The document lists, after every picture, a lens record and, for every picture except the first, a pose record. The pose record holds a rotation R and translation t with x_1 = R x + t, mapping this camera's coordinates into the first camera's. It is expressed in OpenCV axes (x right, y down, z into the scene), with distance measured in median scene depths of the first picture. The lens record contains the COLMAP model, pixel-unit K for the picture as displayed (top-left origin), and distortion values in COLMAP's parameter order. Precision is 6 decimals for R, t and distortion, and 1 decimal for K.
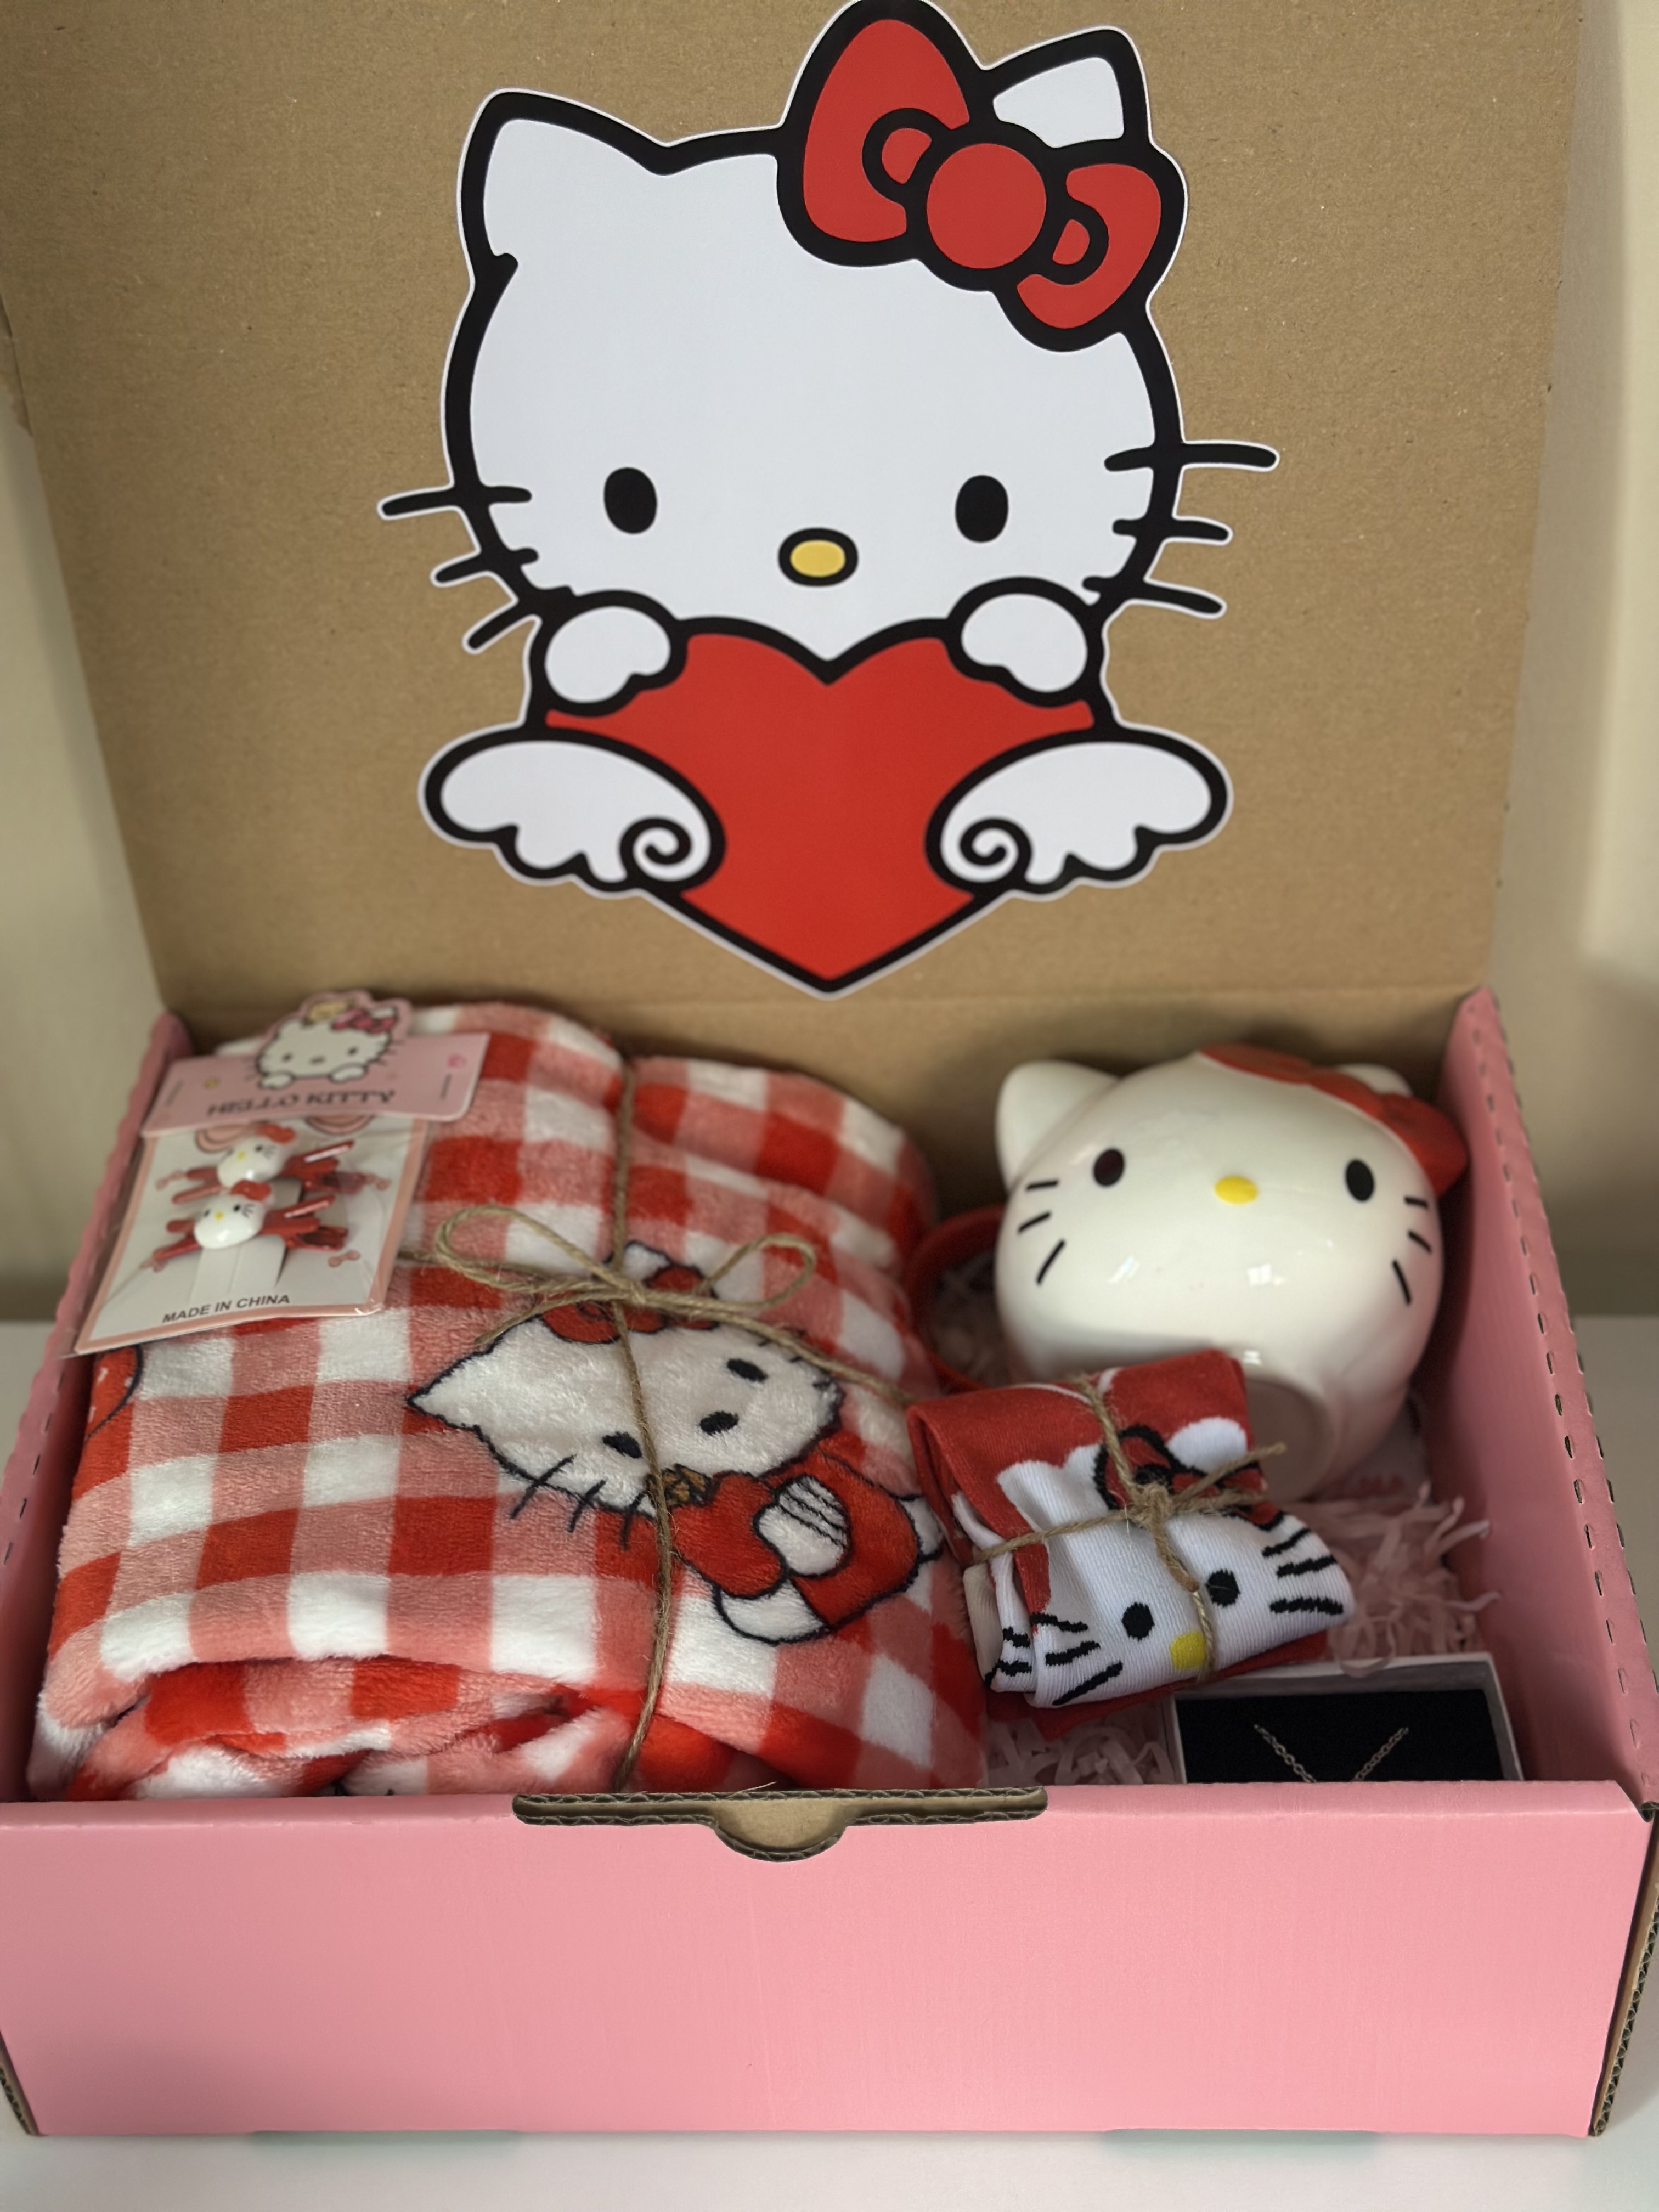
lens RADIAL K [[3252.6, 0, 829.5], [0, 3252.6, 1106.0], [0, 0, 1]] dist [0.199658, -0.358354]
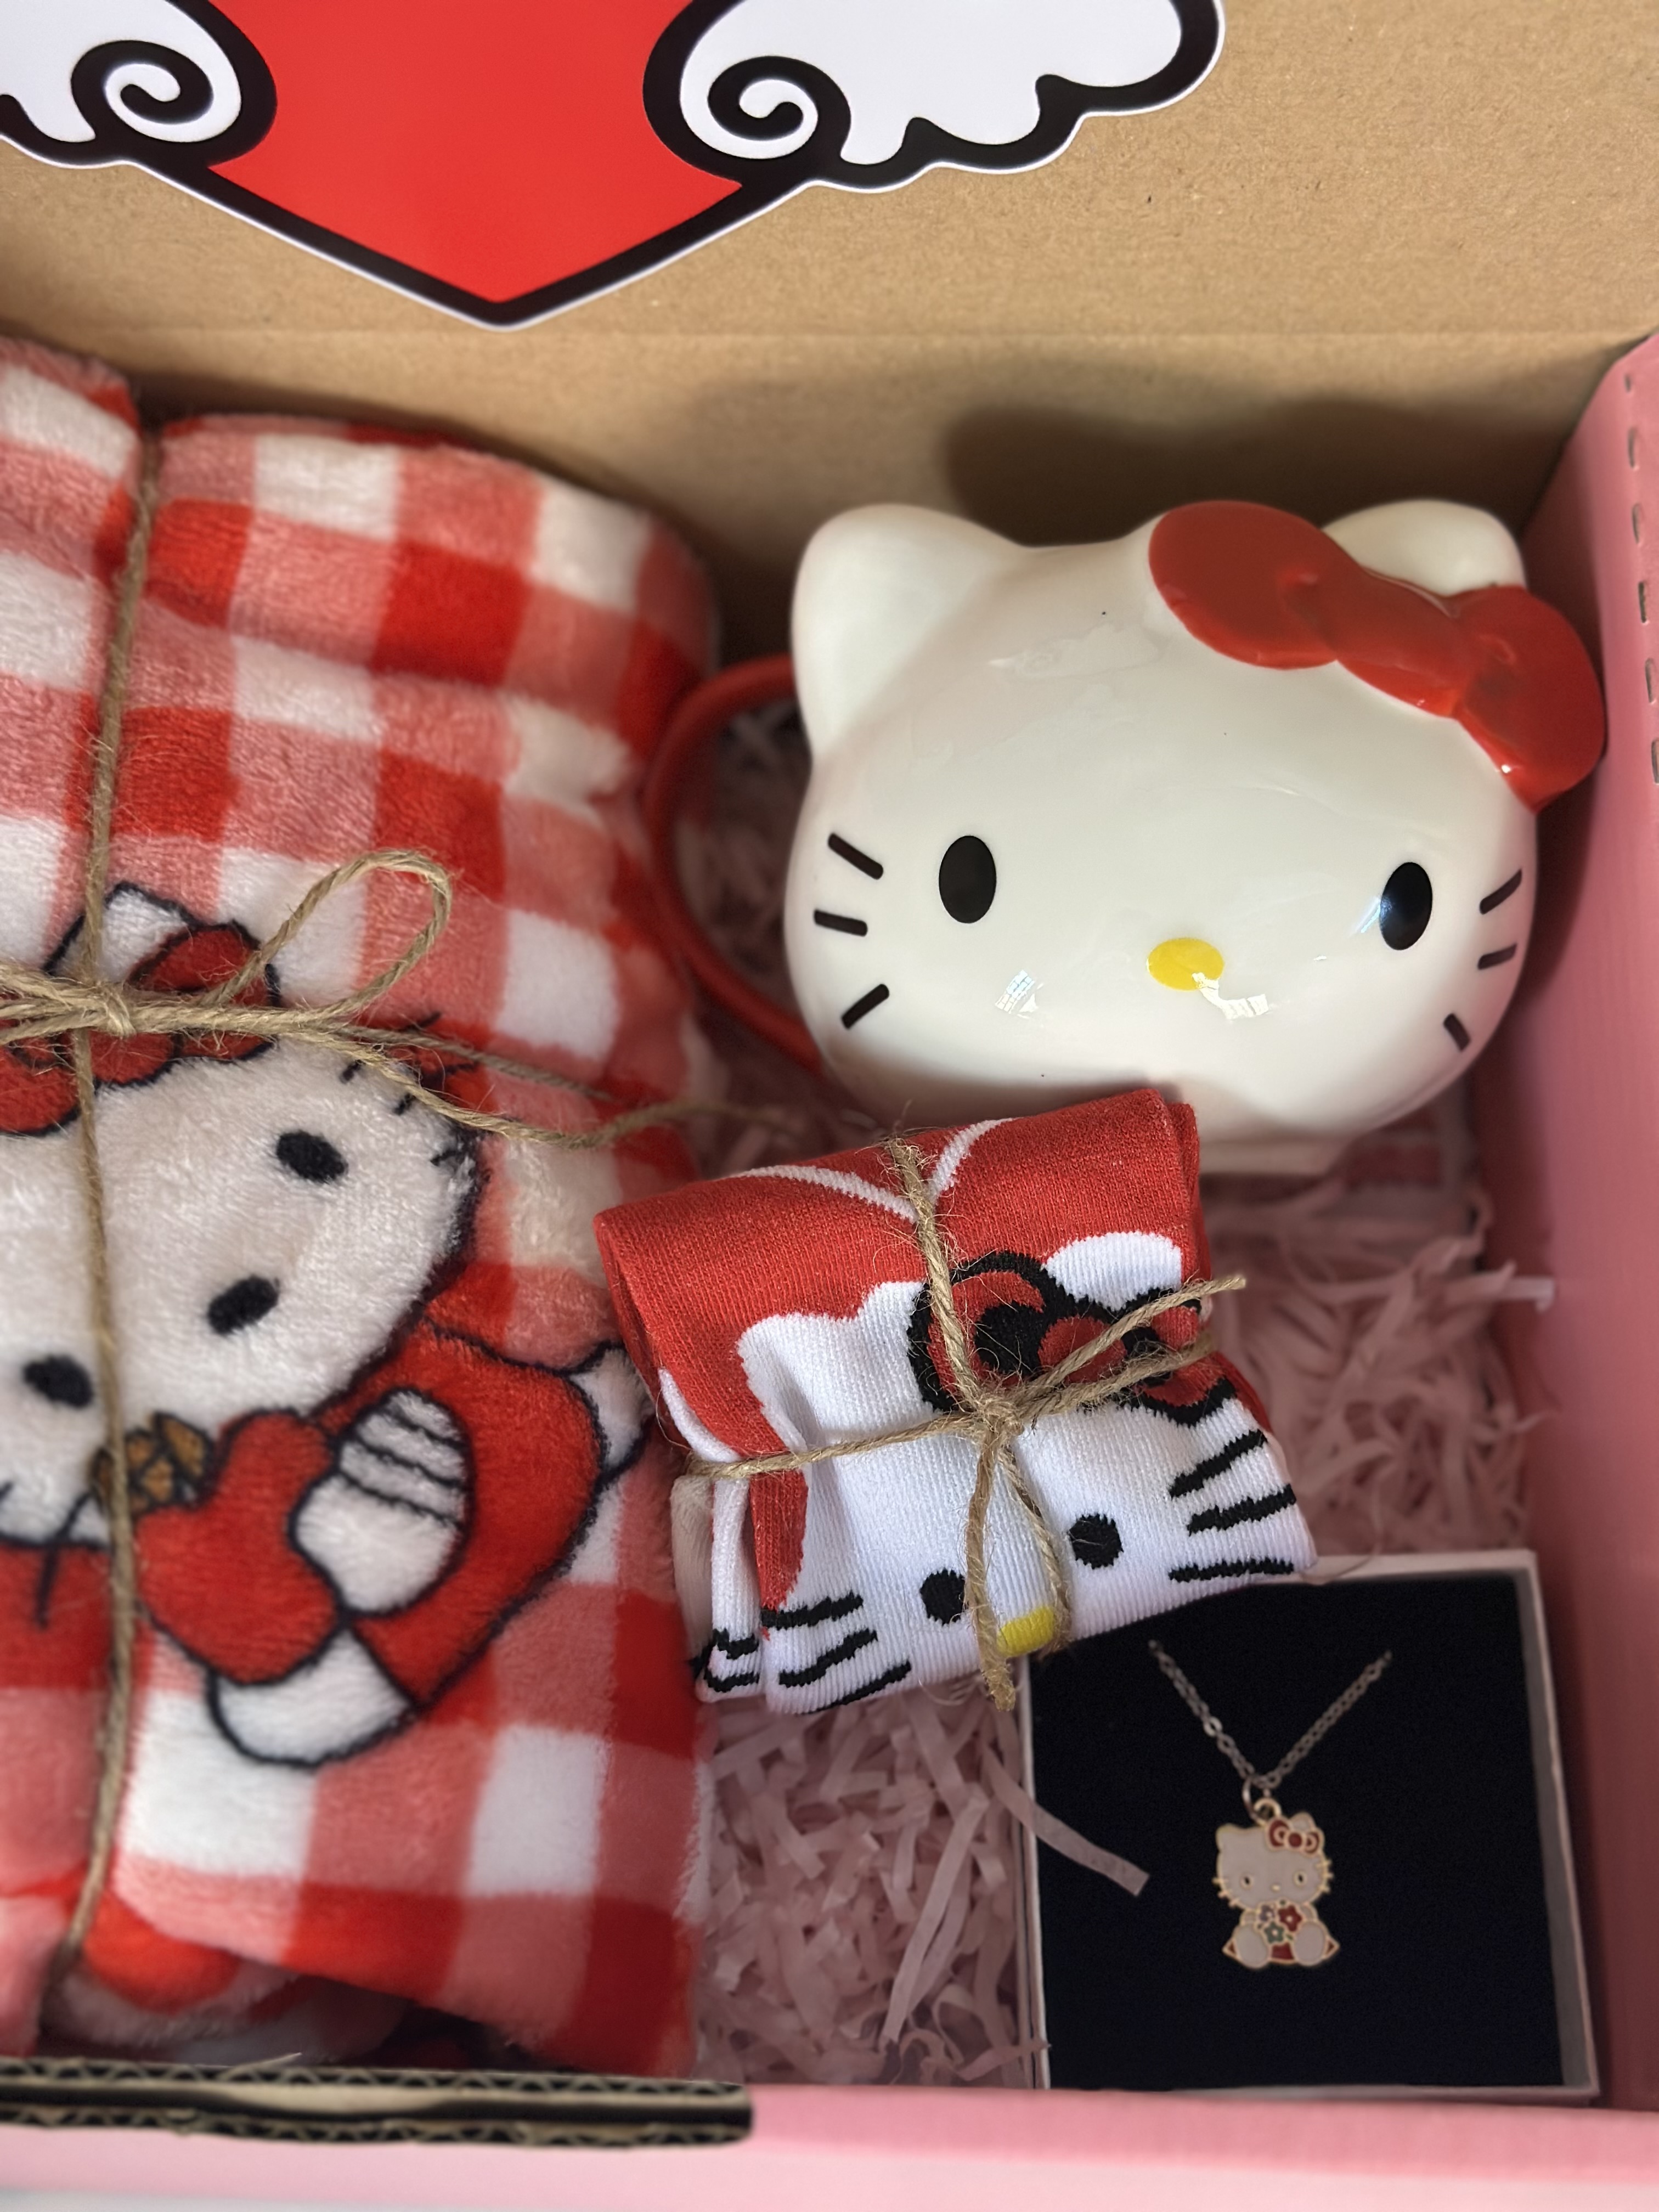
lens RADIAL K [[3252.6, 0, 829.5], [0, 3252.6, 1106.0], [0, 0, 1]] dist [0.199658, -0.358354]
pose [[0.999846, 0.015330, -0.008550, 0.072134], [-0.010058, 0.899574, 0.436654, -0.183049], [0.014385, -0.436500, 0.899589, 0.479874]]
